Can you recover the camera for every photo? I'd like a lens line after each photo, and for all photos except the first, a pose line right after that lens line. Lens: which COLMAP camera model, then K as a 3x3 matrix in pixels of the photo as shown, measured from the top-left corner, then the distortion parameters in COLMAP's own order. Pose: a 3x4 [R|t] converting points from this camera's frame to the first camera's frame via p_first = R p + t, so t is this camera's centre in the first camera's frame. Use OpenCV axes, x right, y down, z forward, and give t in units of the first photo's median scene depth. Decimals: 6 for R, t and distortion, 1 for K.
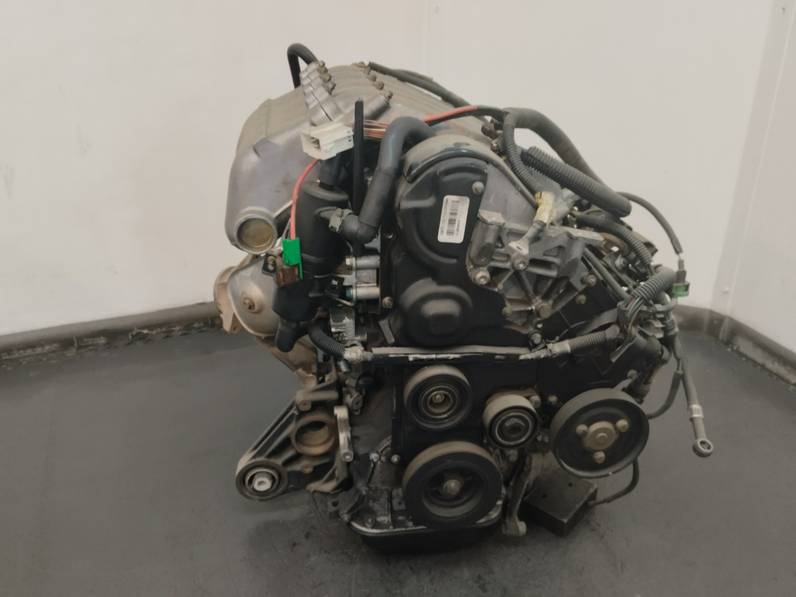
lens RADIAL K [[665.2, 0, 395.8], [0, 665.2, 297.0], [0, 0, 1]] dist [0.001294, -0.004987]
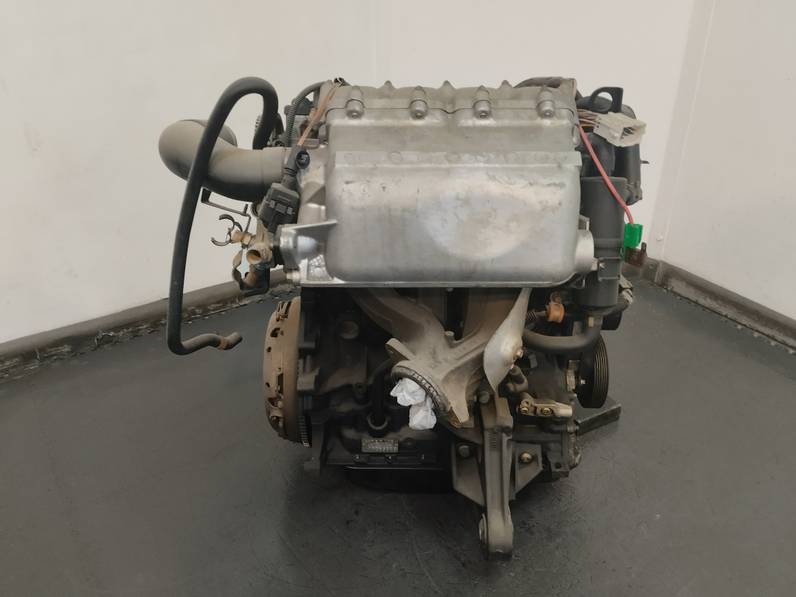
lens RADIAL K [[665.2, 0, 395.8], [0, 665.2, 297.0], [0, 0, 1]] dist [0.001294, -0.004987]
pose [[0.976661, -0.104035, 0.187907, -0.157558], [0.092528, 0.993315, 0.069027, -0.030361], [-0.193832, -0.050029, 0.979758, -0.016037]]
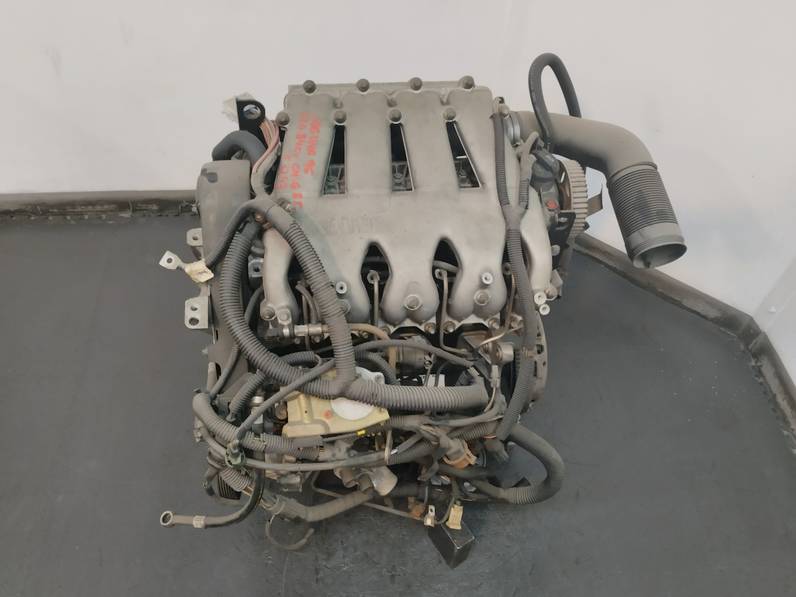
lens RADIAL K [[656.6, 0, 398.0], [0, 656.6, 298.5], [0, 0, 1]] dist [0.001220, -0.004785]
pose [[0.963978, 0.235984, -0.122708, 0.103193], [-0.164959, 0.892327, 0.420169, -0.320437], [0.208649, -0.384792, 0.899111, 0.077692]]
